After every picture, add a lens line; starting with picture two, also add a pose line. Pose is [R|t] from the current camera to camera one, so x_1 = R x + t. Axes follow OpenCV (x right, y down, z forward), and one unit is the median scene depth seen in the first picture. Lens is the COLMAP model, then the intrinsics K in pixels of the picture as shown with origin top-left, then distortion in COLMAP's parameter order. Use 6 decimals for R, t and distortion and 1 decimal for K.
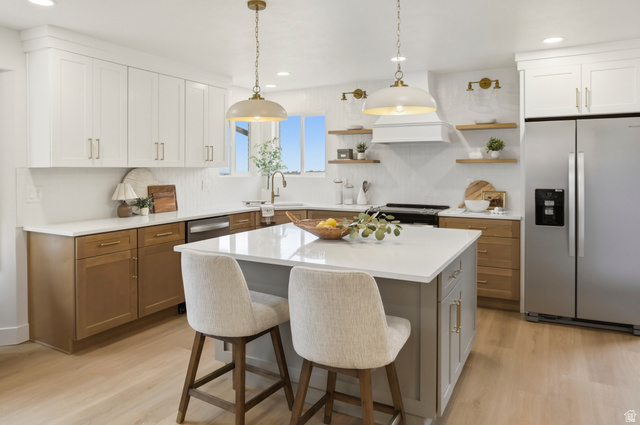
lens RADIAL K [[447.2, 0, 318.8], [0, 447.2, 164.4], [0, 0, 1]] dist [-0.021180, 0.014613]
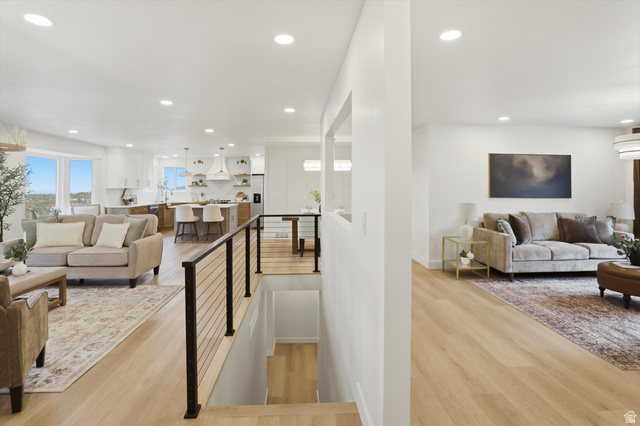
lens RADIAL K [[336.5, 0, 317.8], [0, 336.5, 170.1], [0, 0, 1]] dist [-0.053911, 0.018341]
pose [[0.858938, 0.019736, 0.511699, -0.394498], [0.005316, 0.998860, -0.047449, -0.002758], [-0.512052, 0.043476, 0.857853, -1.347237]]
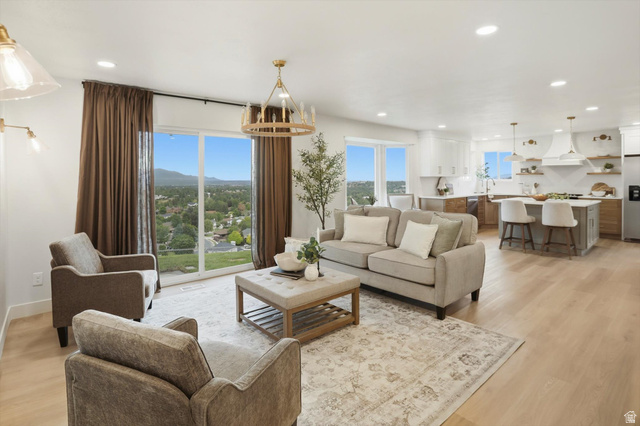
lens RADIAL K [[336.5, 0, 310.3], [0, 336.5, 176.7], [0, 0, 1]] dist [-0.053911, 0.018341]
pose [[0.930136, -0.002302, -0.367208, -0.359013], [0.003841, 0.999987, 0.003459, -0.003232], [0.367195, -0.004628, 0.930132, -0.969042]]
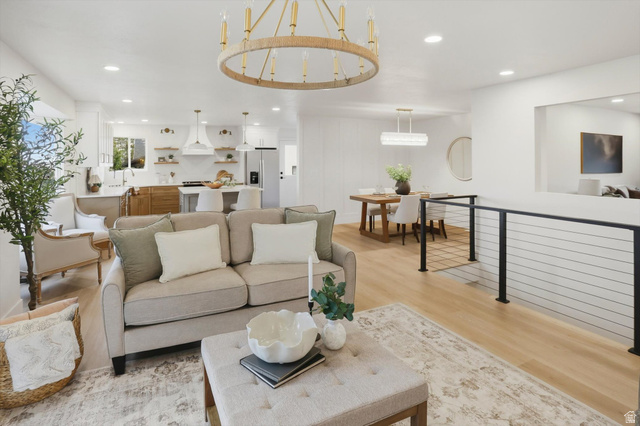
lens RADIAL K [[345.3, 0, 319.8], [0, 345.3, 160.3], [0, 0, 1]] dist [-0.050151, 0.008614]
pose [[0.589285, -0.001327, 0.807924, -0.890275], [0.006834, 0.999971, -0.003341, -0.009720], [-0.807897, 0.007490, 0.589277, -0.595737]]
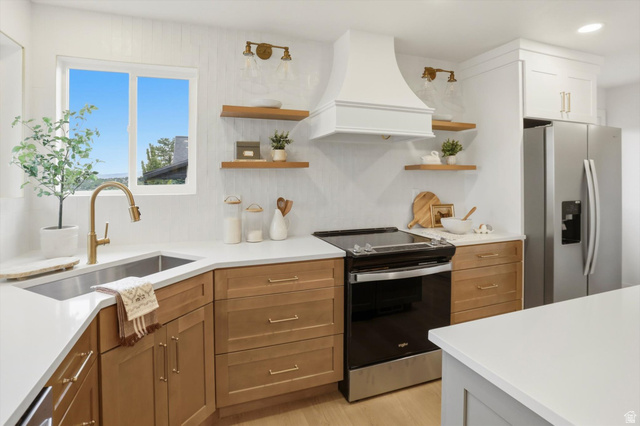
lens RADIAL K [[336.5, 0, 318.7], [0, 336.5, 178.7], [0, 0, 1]] dist [-0.053911, 0.018341]
pose [[0.666892, -0.002630, 0.745149, -0.217027], [-0.004777, 0.999958, 0.007804, 0.008309], [-0.745139, -0.008764, 0.666852, 0.740083]]
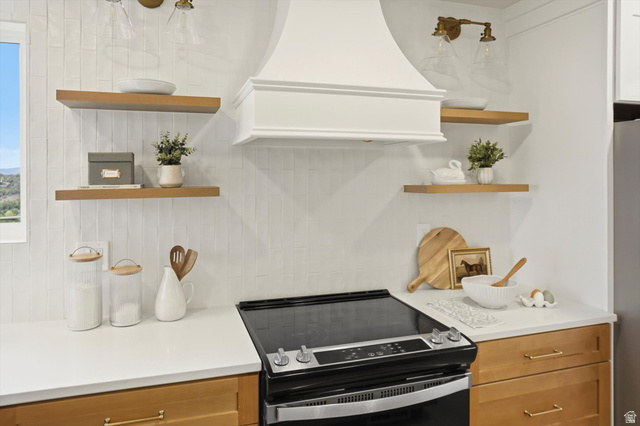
lens RADIAL K [[447.2, 0, 313.9], [0, 447.2, 176.4], [0, 0, 1]] dist [-0.021180, 0.014613]
pose [[0.707213, -0.007075, 0.706965, -0.073377], [-0.004682, 0.999881, 0.014691, -0.025897], [-0.706985, -0.013700, 0.707096, 0.757215]]
